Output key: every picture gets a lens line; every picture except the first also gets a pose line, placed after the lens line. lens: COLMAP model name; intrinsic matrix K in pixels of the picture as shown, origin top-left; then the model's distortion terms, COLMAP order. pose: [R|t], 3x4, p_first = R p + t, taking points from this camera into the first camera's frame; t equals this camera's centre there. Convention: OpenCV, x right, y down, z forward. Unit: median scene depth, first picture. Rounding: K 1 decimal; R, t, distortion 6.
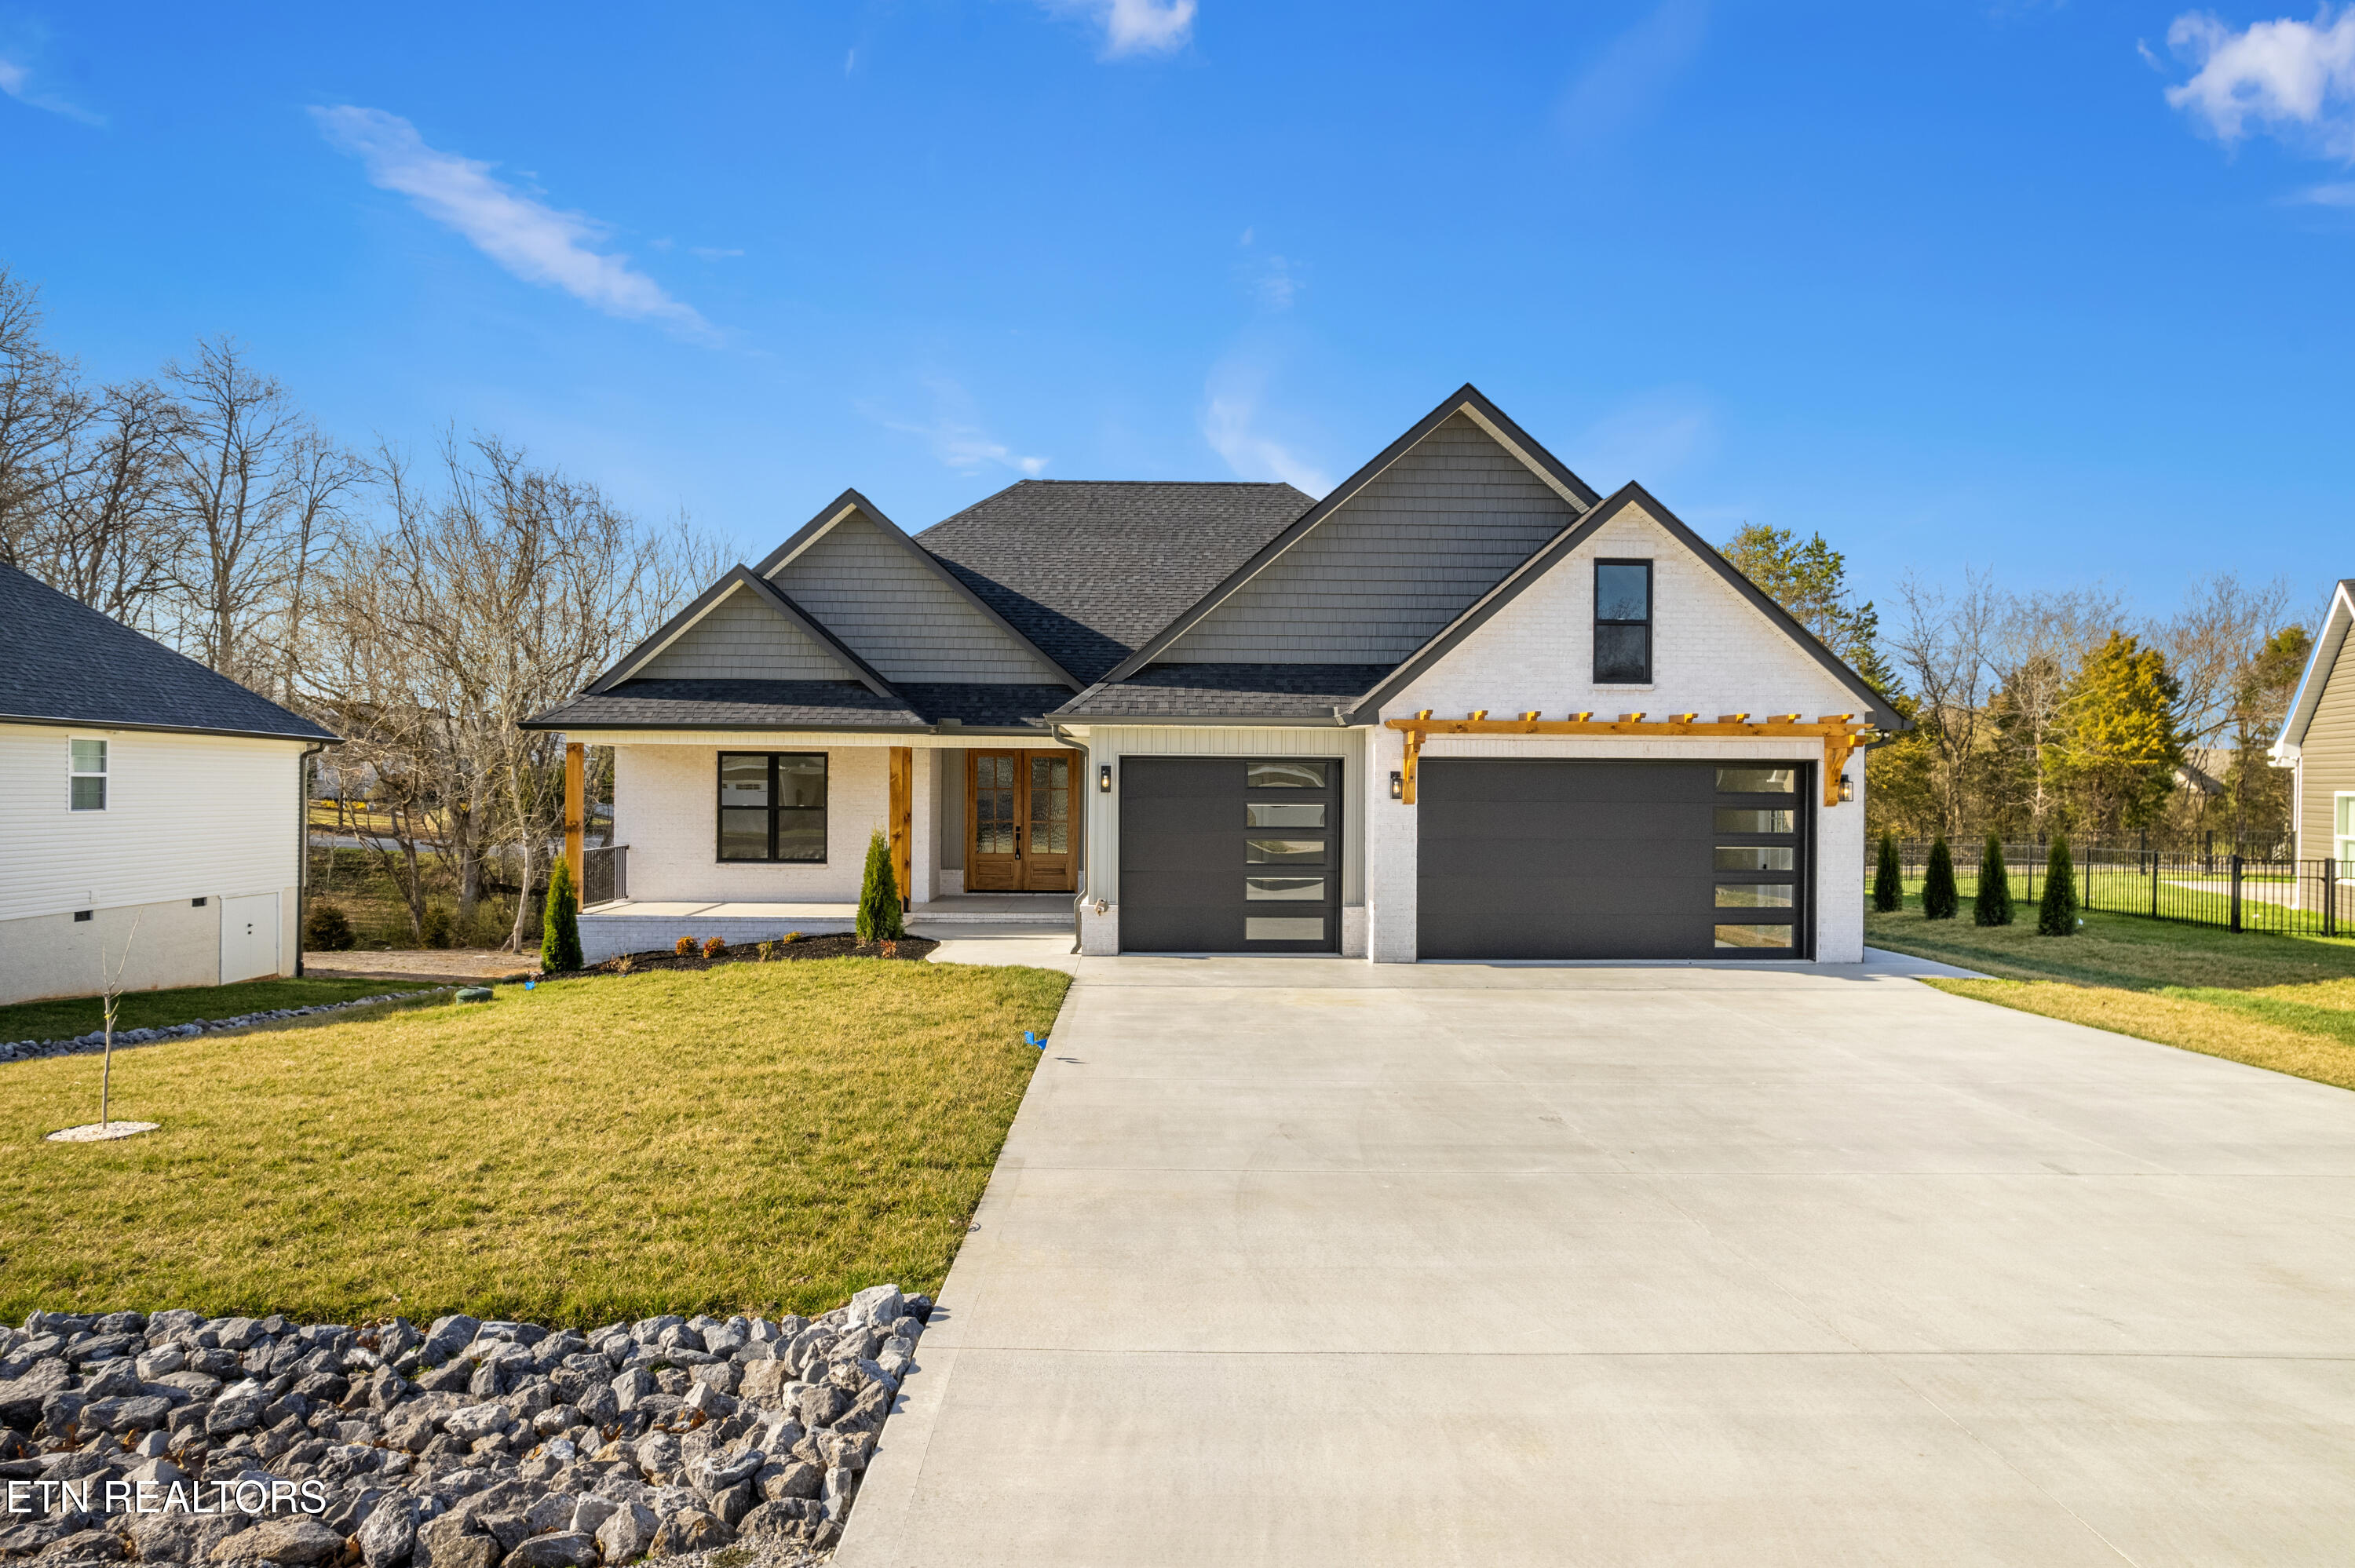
lens RADIAL K [[1535.8, 0, 1177.5], [0, 1535.8, 784.0], [0, 0, 1]] dist [-0.030986, -0.000055]
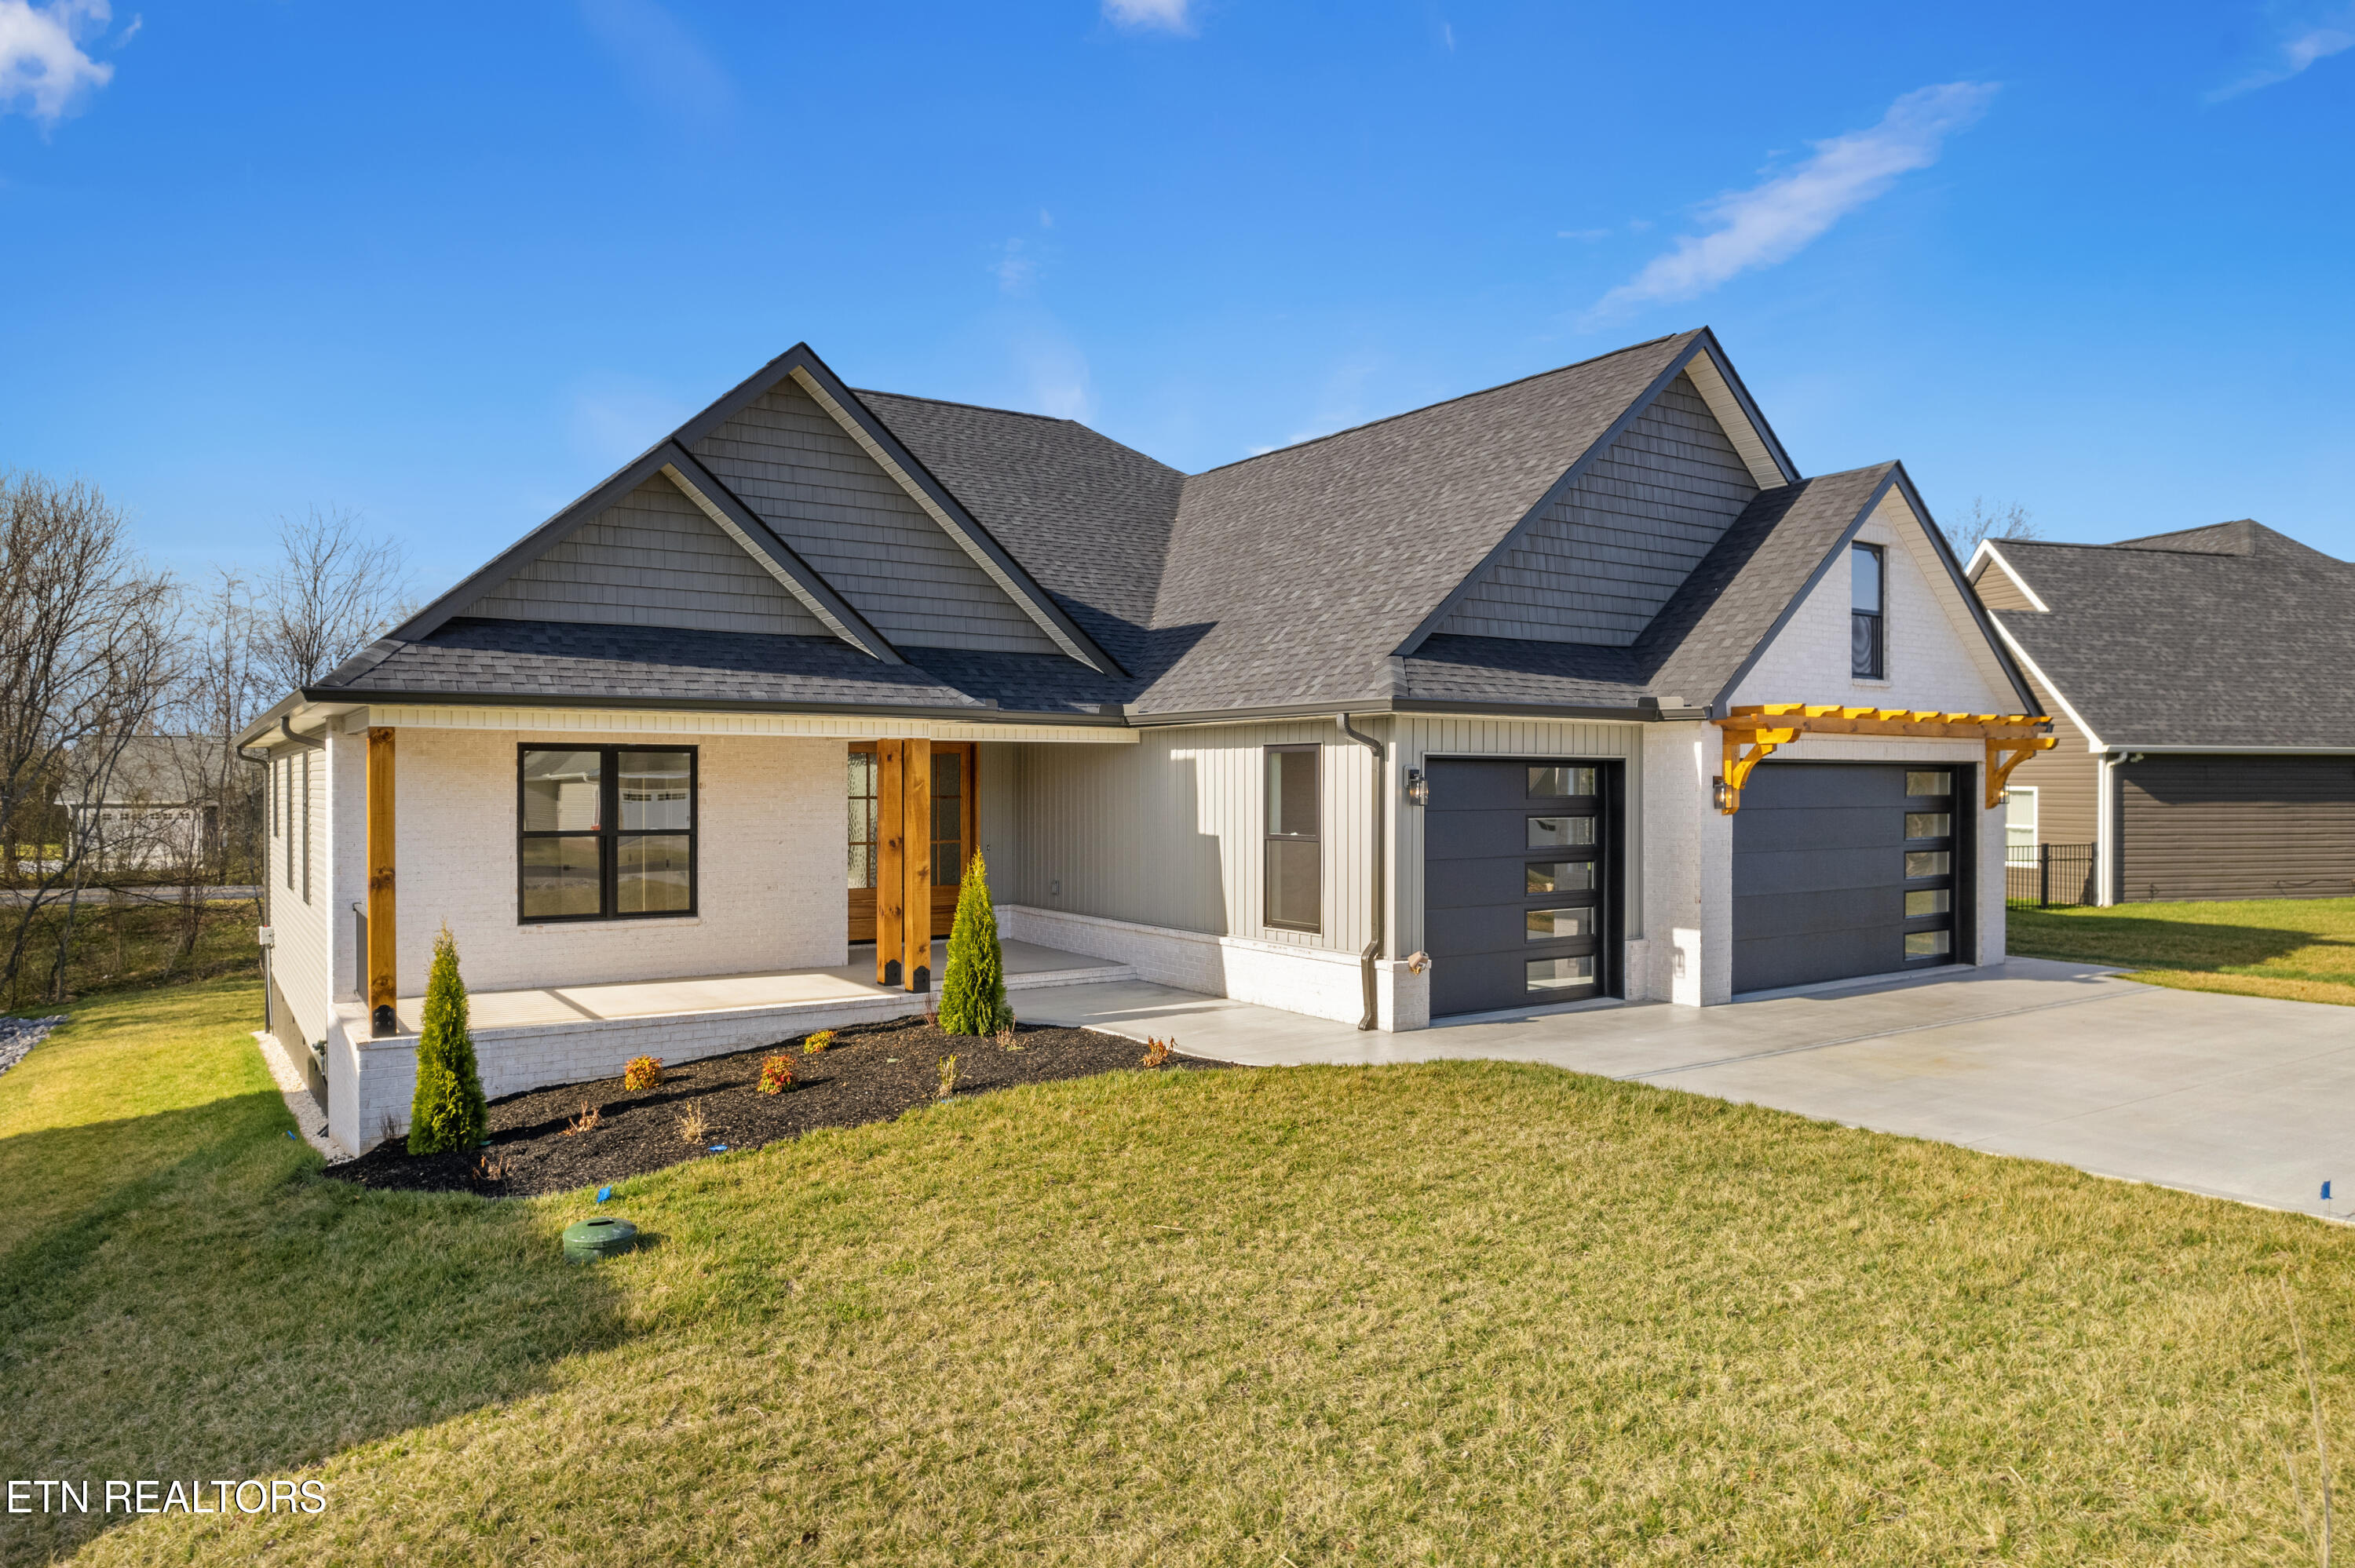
lens RADIAL K [[1535.8, 0, 1177.5], [0, 1535.8, 784.0], [0, 0, 1]] dist [-0.030986, -0.000055]
pose [[0.835177, -0.007380, 0.549931, -0.520129], [0.004195, 0.999966, 0.007048, -0.010266], [-0.549965, -0.003579, 0.835180, 0.434045]]
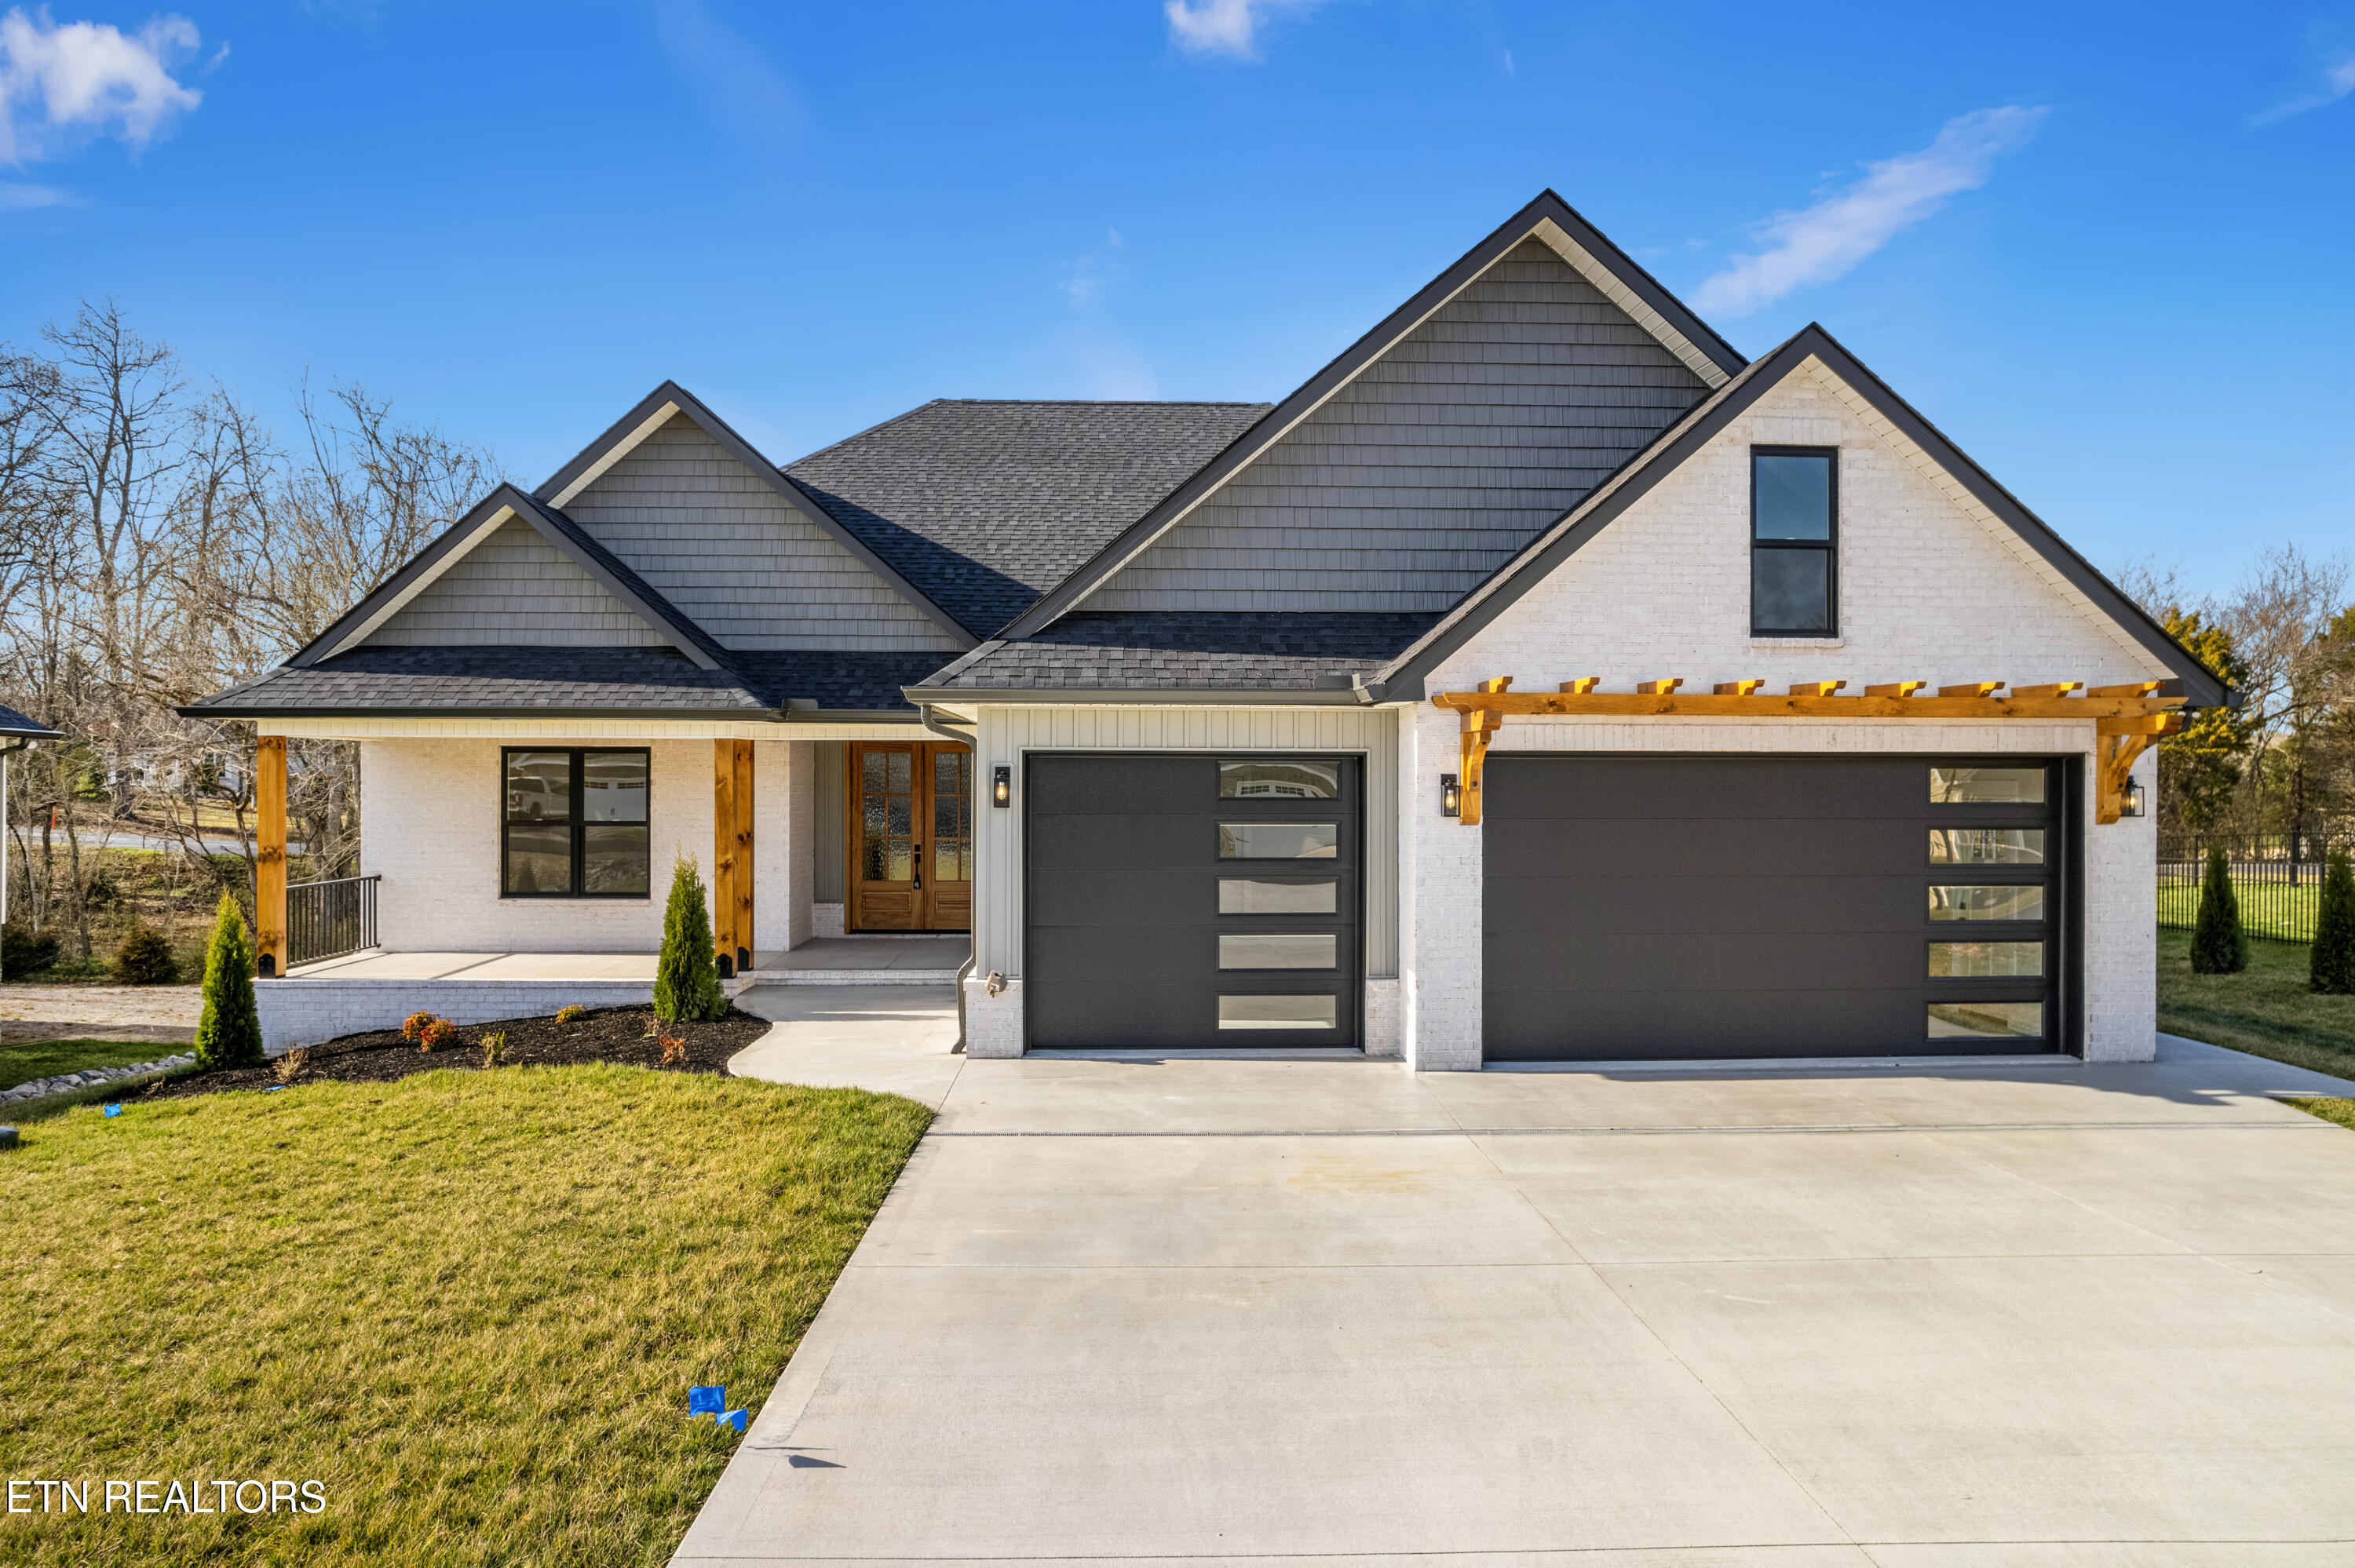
lens RADIAL K [[1535.8, 0, 1177.5], [0, 1535.8, 784.0], [0, 0, 1]] dist [-0.030986, -0.000055]
pose [[0.999910, -0.004679, 0.012556, 0.018635], [0.004612, 0.999975, 0.005331, -0.007385], [-0.012581, -0.005273, 0.999907, 0.331552]]
